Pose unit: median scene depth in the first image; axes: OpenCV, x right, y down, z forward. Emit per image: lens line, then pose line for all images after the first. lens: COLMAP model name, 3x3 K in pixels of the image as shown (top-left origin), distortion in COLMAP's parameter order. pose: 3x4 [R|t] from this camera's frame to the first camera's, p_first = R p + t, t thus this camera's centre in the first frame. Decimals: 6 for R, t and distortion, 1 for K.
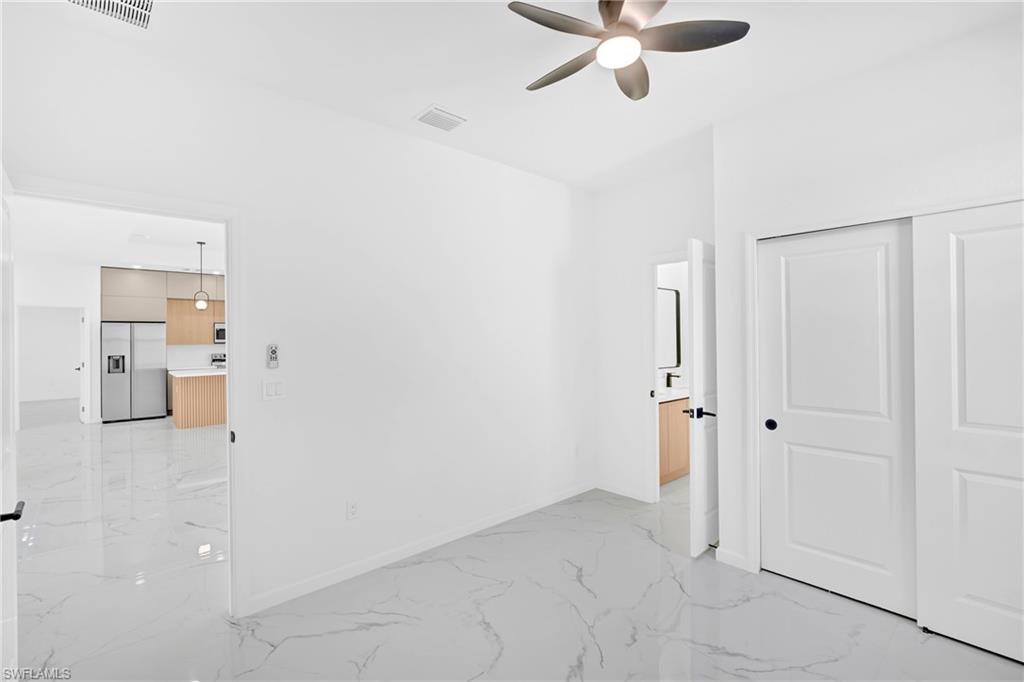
lens RADIAL K [[450.5, 0, 511.0], [0, 450.5, 335.7], [0, 0, 1]] dist [-0.001079, -0.000121]
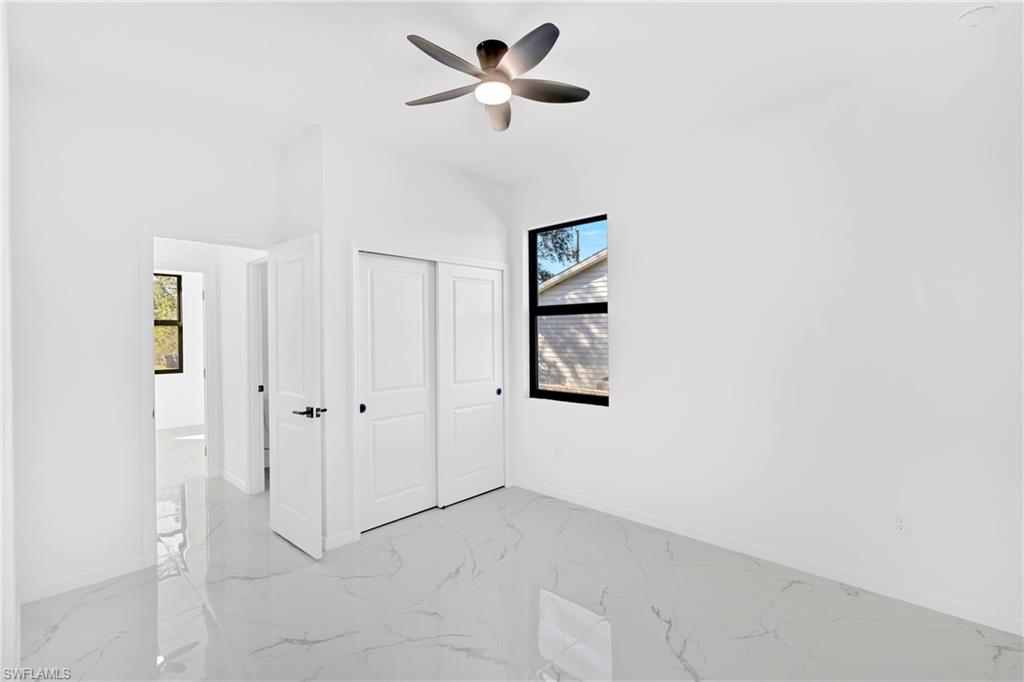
lens RADIAL K [[450.5, 0, 511.0], [0, 450.5, 335.7], [0, 0, 1]] dist [-0.001079, -0.000121]
pose [[-0.057094, 0.000042, 0.998369, -0.724778], [-0.004483, 0.999990, -0.000299, 0.005202], [-0.998359, -0.004493, -0.057093, 0.778463]]
